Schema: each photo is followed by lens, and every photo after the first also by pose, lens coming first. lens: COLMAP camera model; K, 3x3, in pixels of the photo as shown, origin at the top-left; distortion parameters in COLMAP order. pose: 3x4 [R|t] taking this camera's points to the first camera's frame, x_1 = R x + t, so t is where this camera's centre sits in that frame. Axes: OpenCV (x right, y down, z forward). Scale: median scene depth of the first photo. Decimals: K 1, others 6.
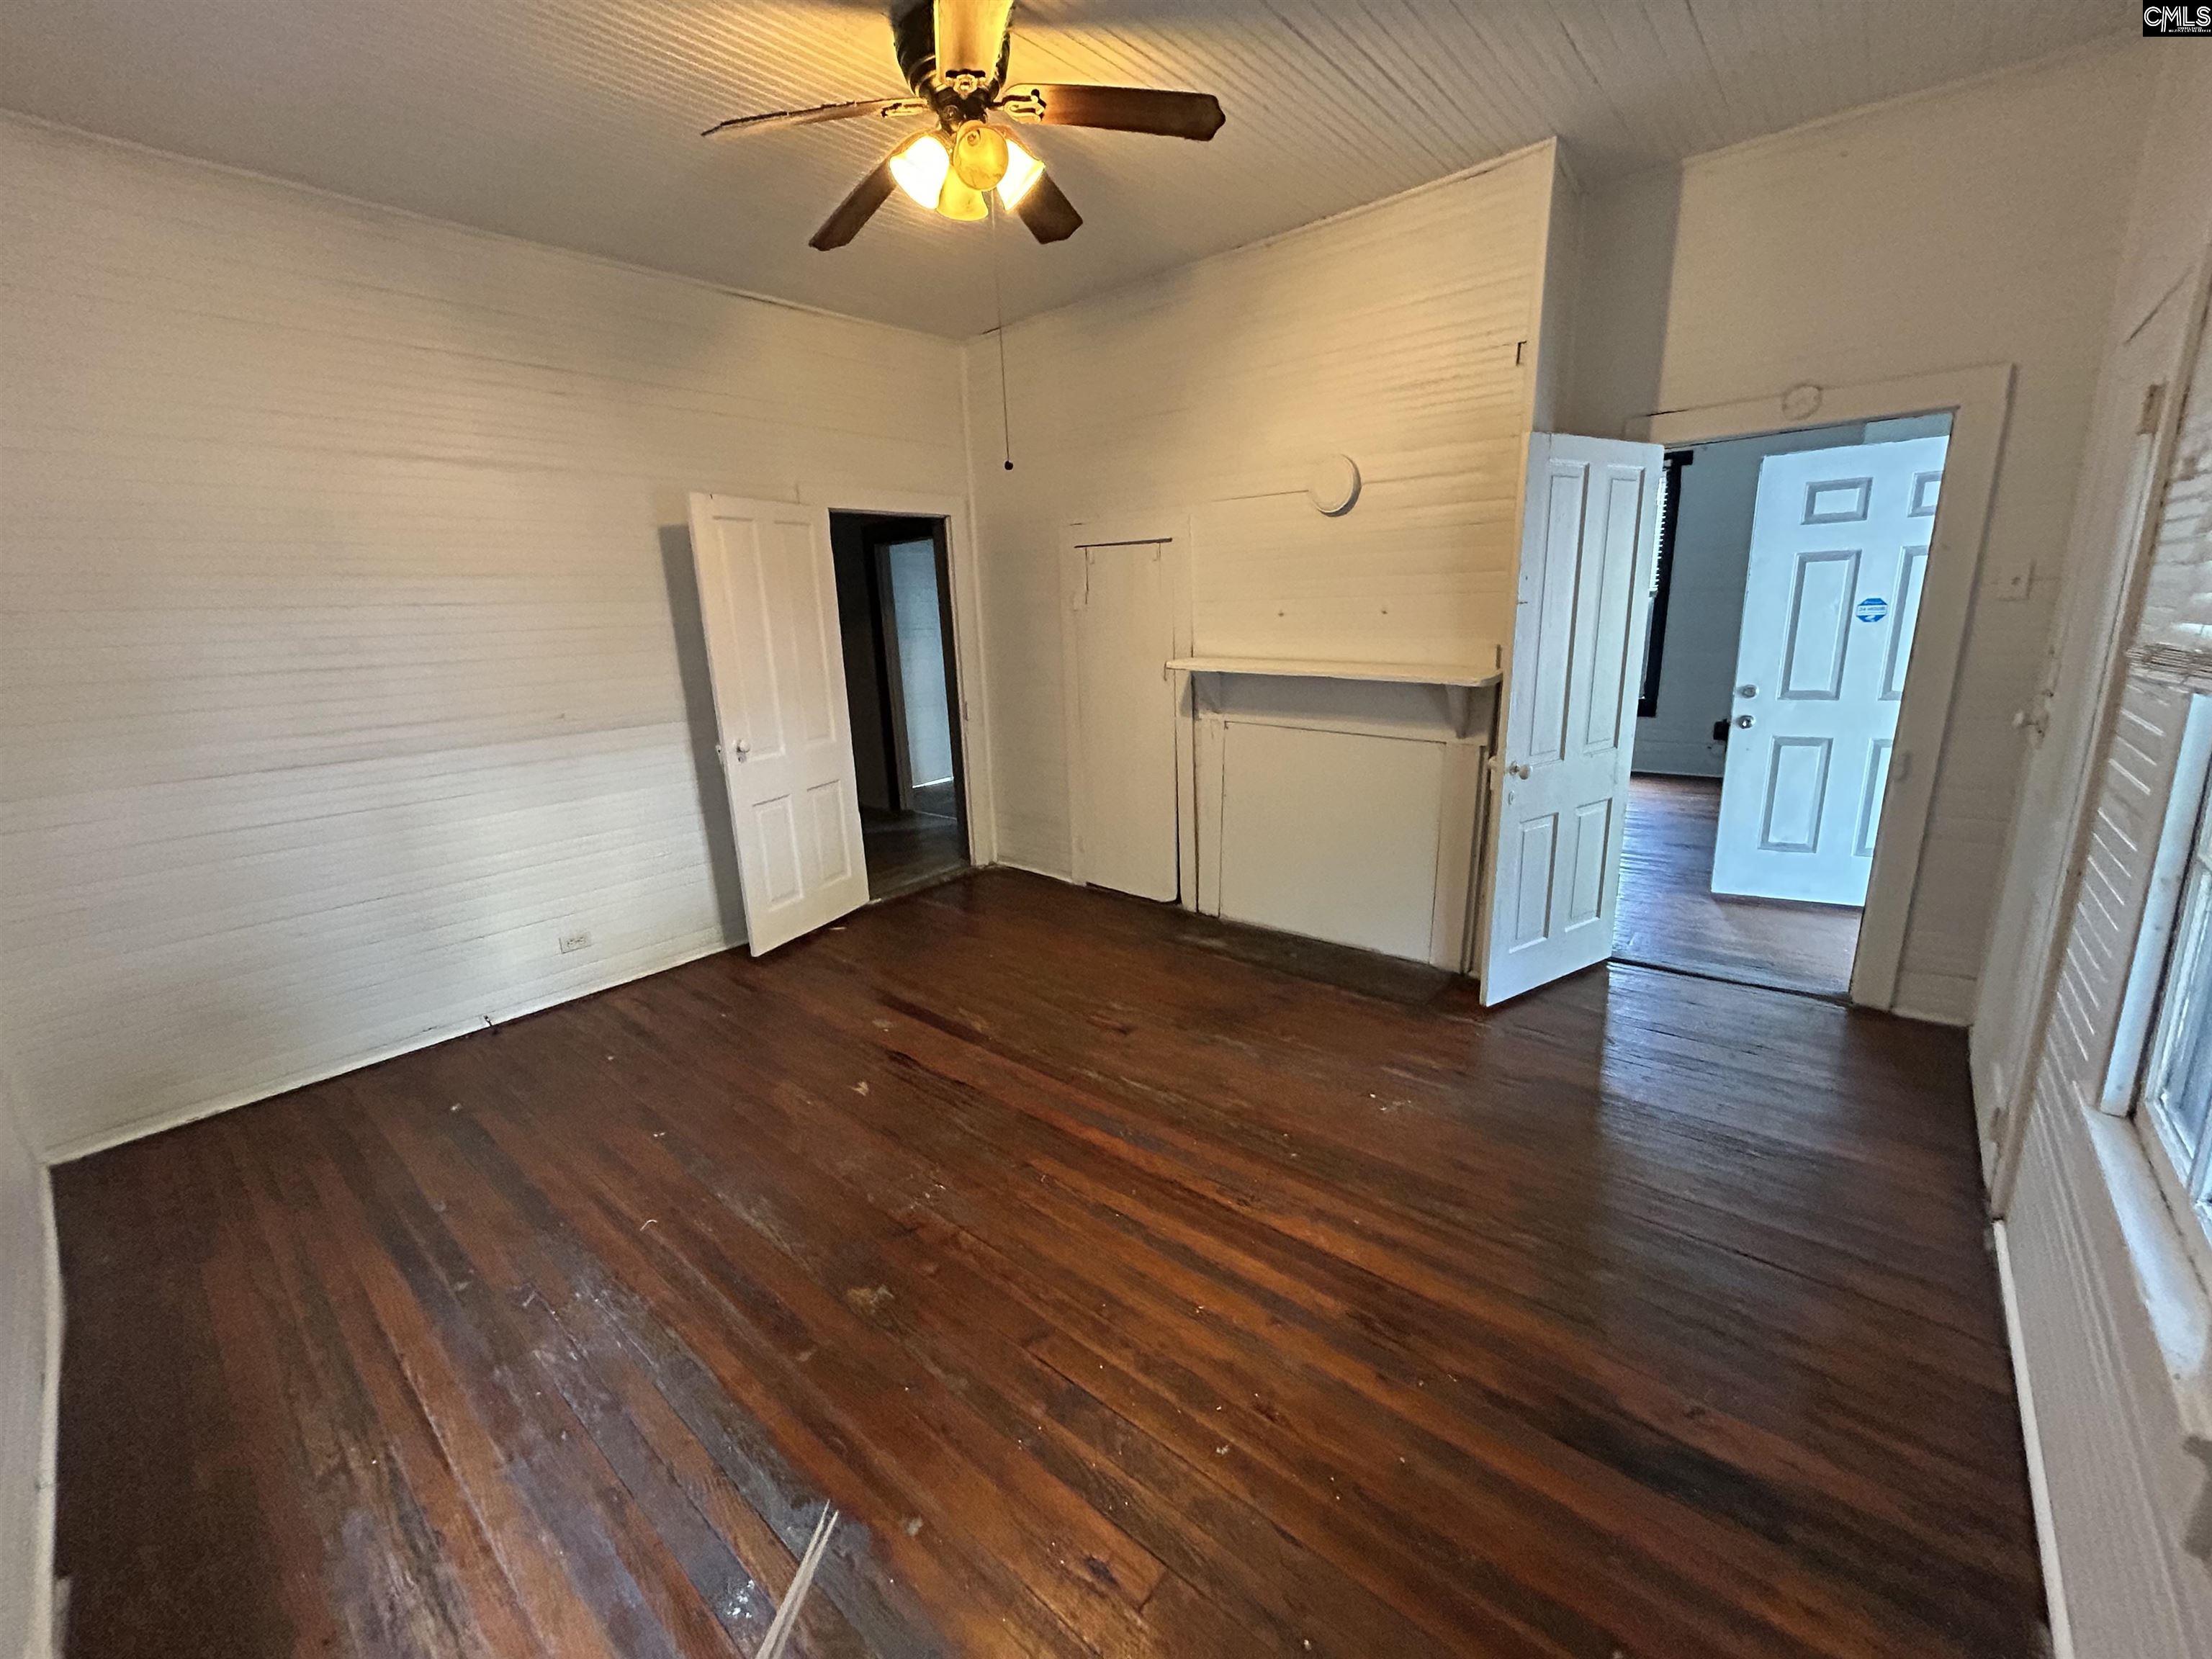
lens RADIAL K [[892.4, 0, 1106.0], [0, 892.4, 829.5], [0, 0, 1]] dist [0.003089, 0.000188]
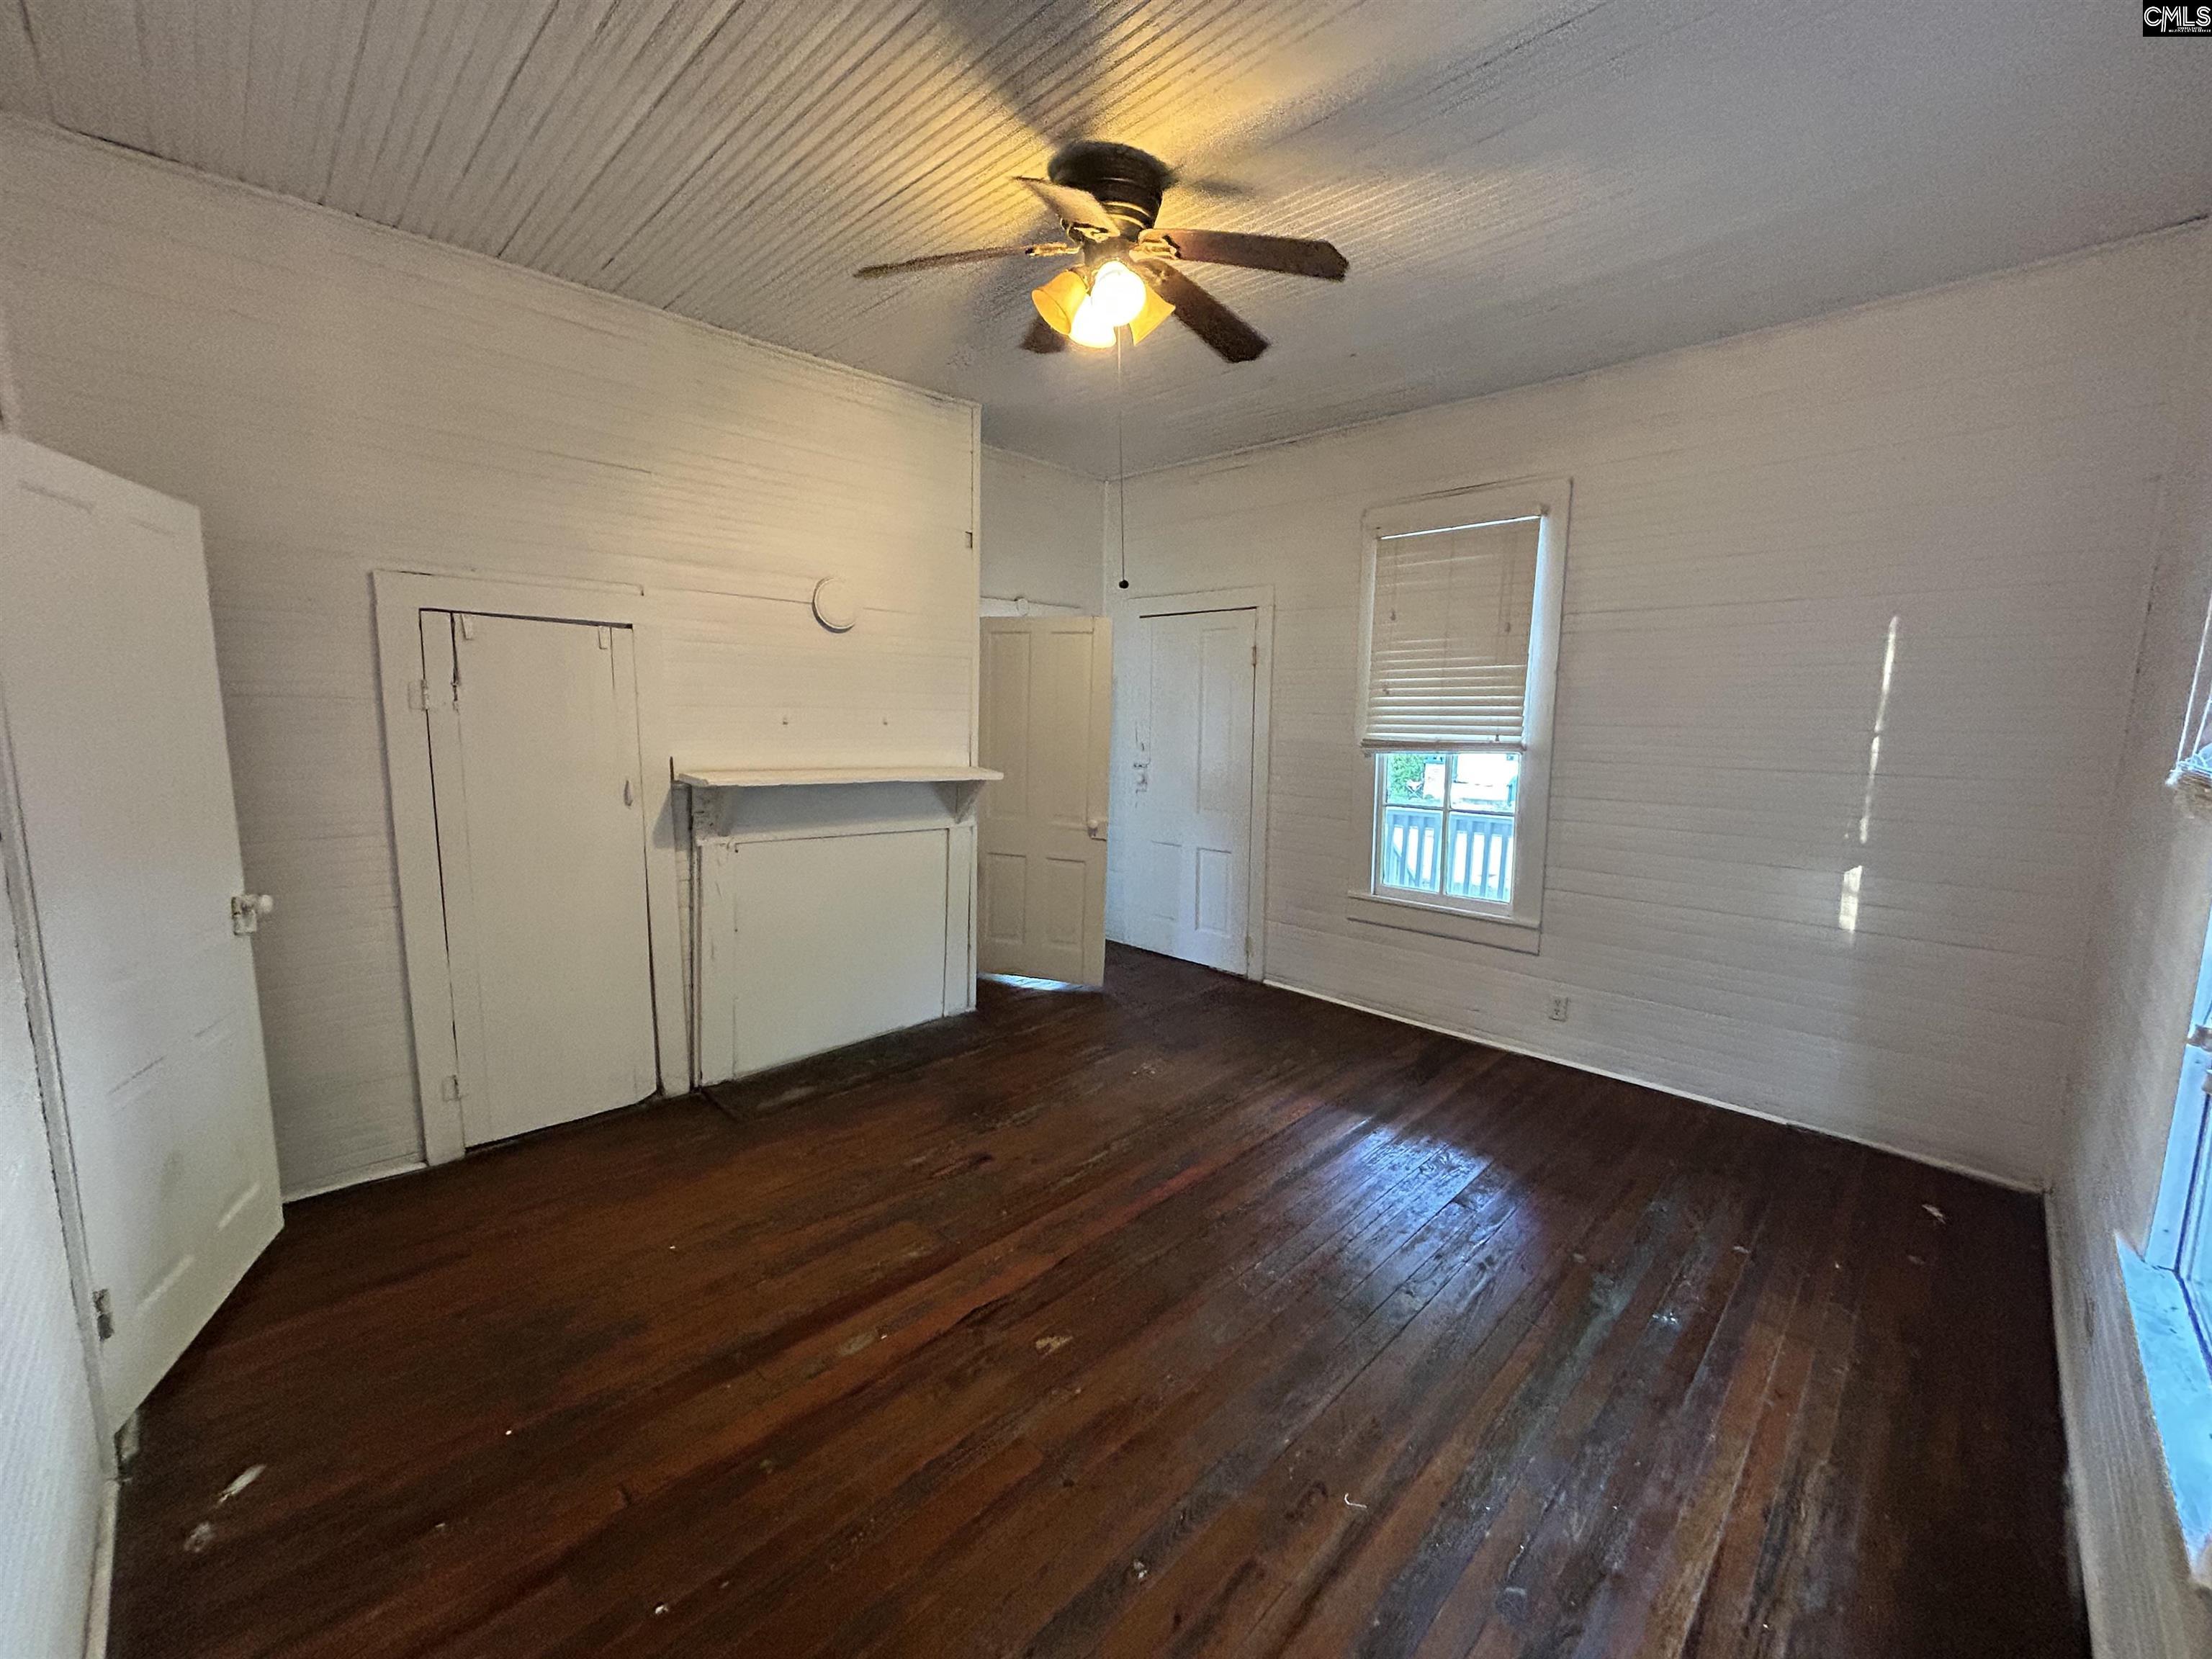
lens RADIAL K [[892.4, 0, 1106.0], [0, 892.4, 829.5], [0, 0, 1]] dist [0.003089, 0.000188]
pose [[0.069671, -0.104484, 0.992083, -0.935693], [0.224481, 0.970635, 0.086460, -0.174335], [-0.971985, 0.216680, 0.091079, 0.773826]]
